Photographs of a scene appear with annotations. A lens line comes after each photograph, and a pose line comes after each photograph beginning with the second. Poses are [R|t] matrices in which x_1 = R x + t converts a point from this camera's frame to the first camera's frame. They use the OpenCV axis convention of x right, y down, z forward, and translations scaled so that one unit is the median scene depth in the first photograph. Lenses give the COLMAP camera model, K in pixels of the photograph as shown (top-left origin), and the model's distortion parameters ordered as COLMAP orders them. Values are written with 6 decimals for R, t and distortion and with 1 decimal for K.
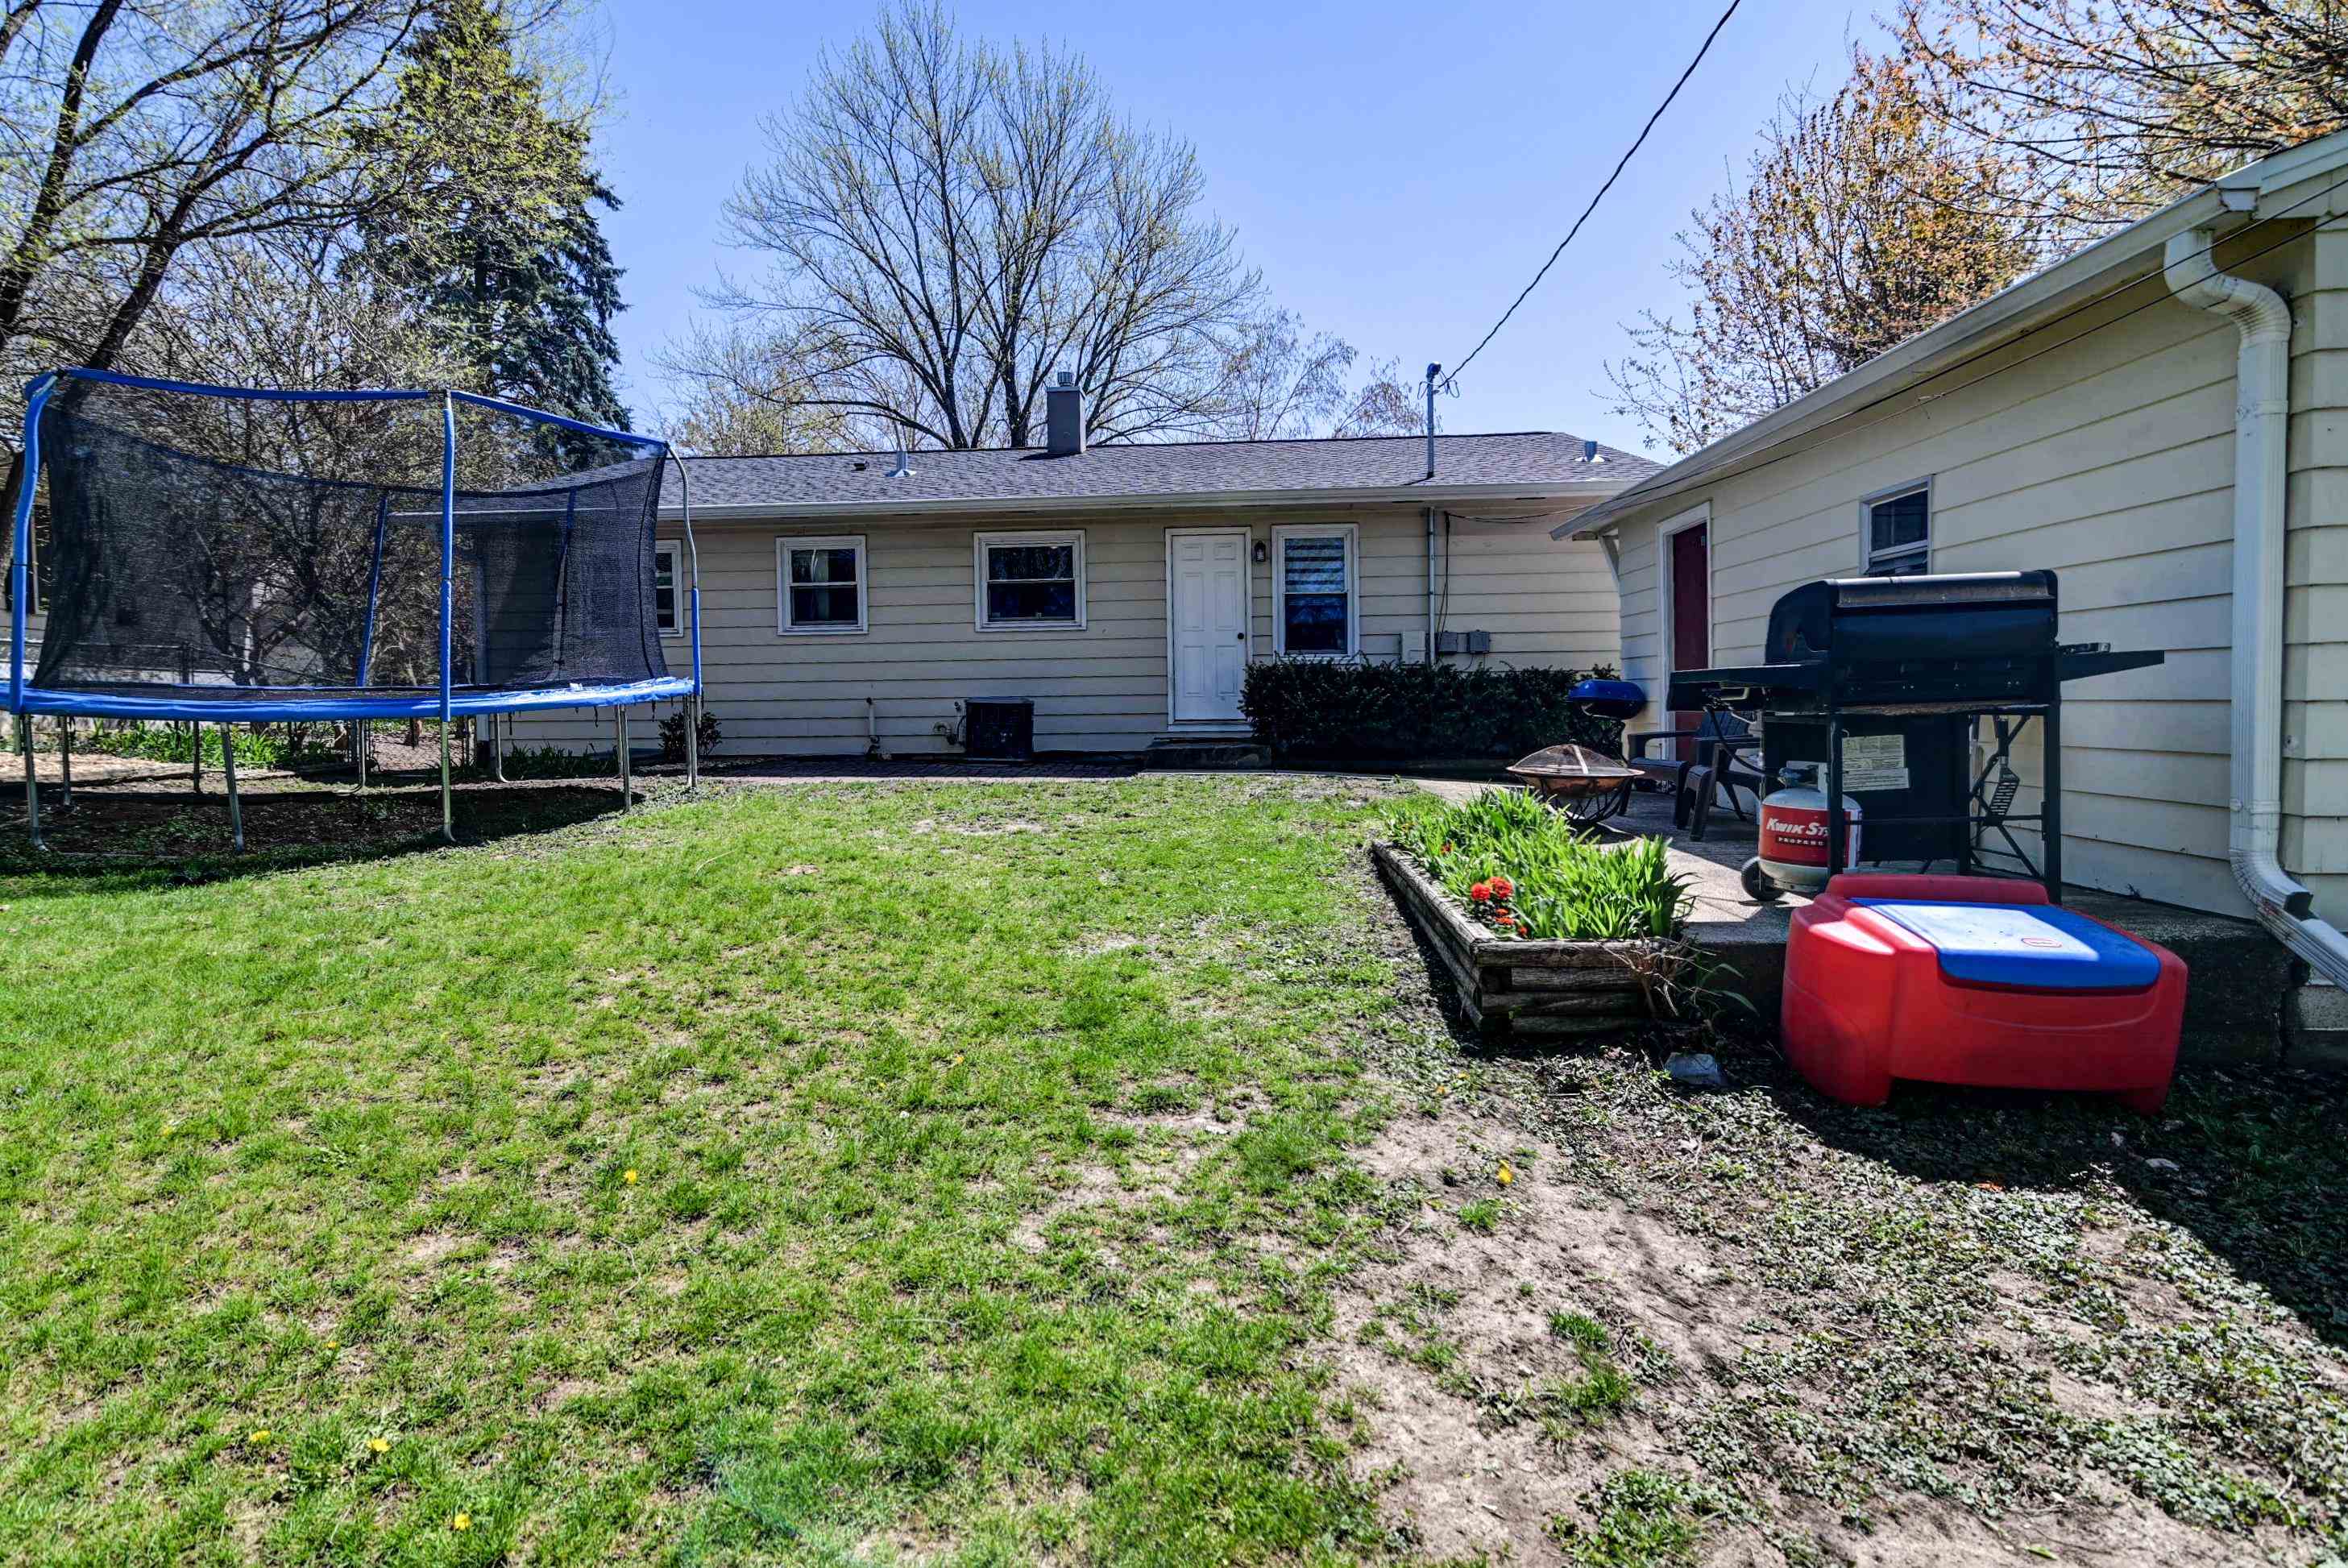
lens RADIAL K [[1081.6, 0, 1174.4], [0, 1081.6, 746.8], [0, 0, 1]] dist [0.000516, -0.000061]
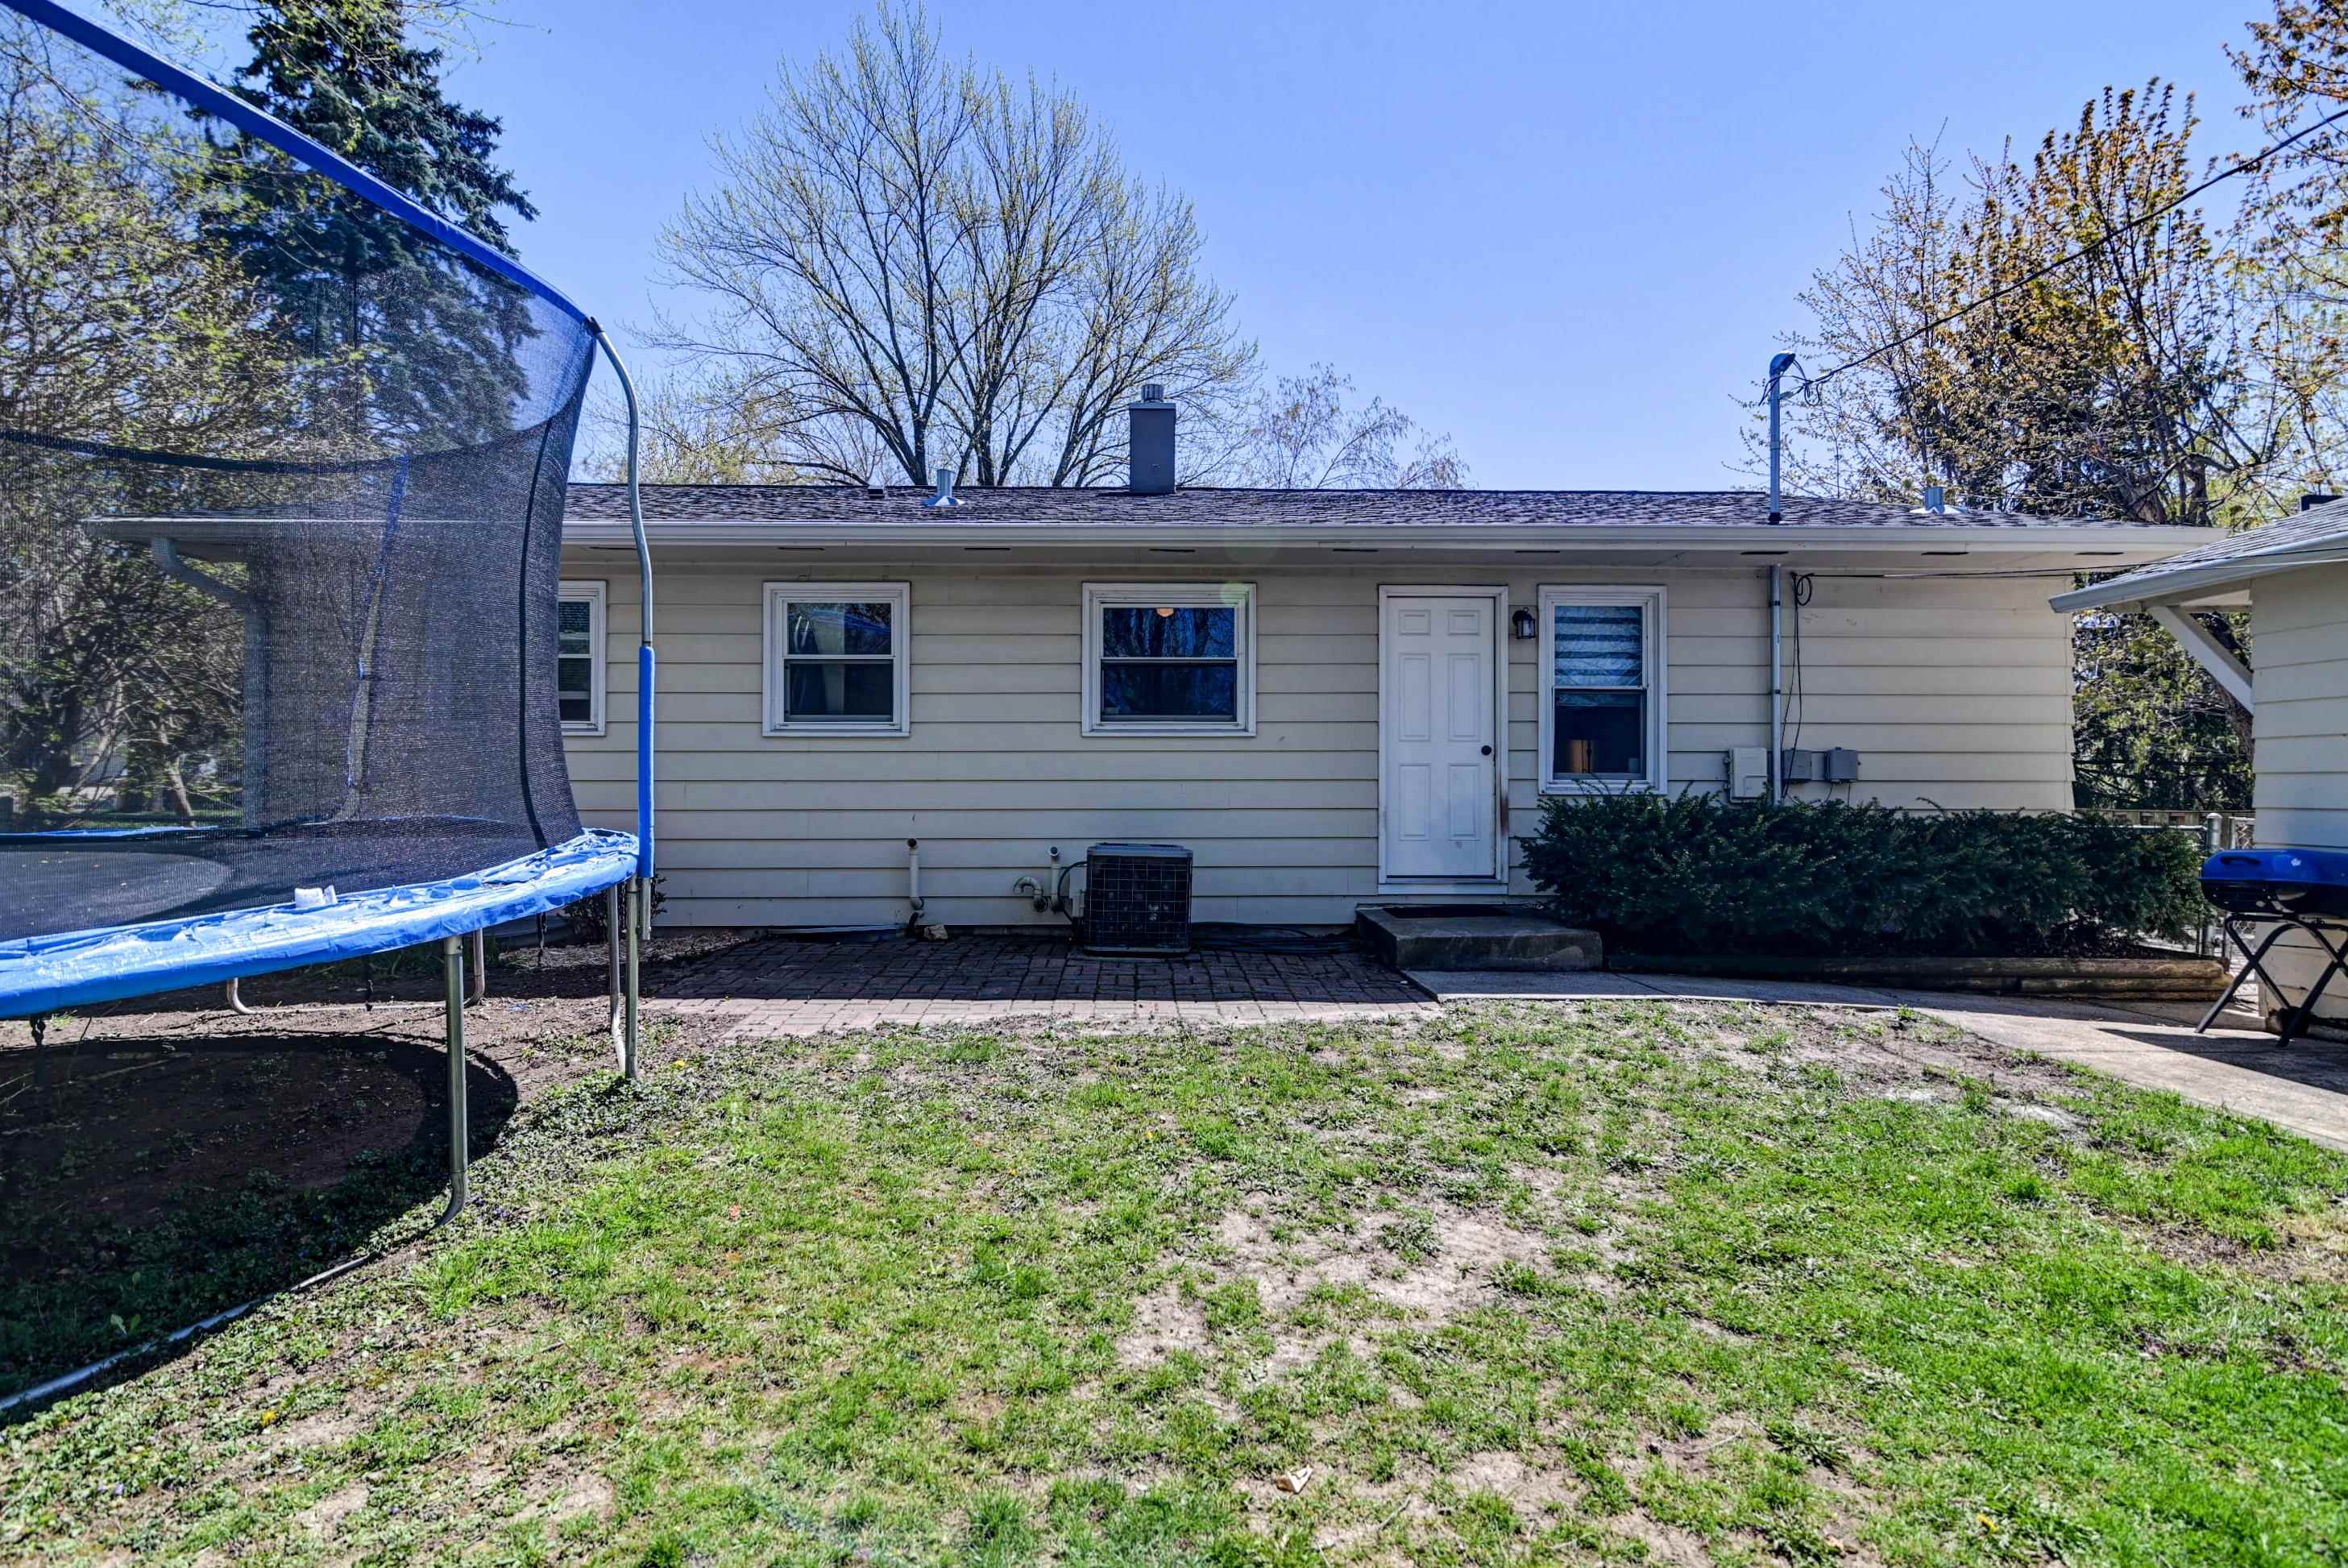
lens RADIAL K [[1024.8, 0, 1169.9], [0, 1024.8, 796.3], [0, 0, 1]] dist [-0.001403, -0.000483]
pose [[0.995983, 0.012702, 0.088634, -0.182168], [-0.009339, 0.999224, -0.038256, -0.047155], [-0.089051, 0.037275, 0.995329, 0.384364]]
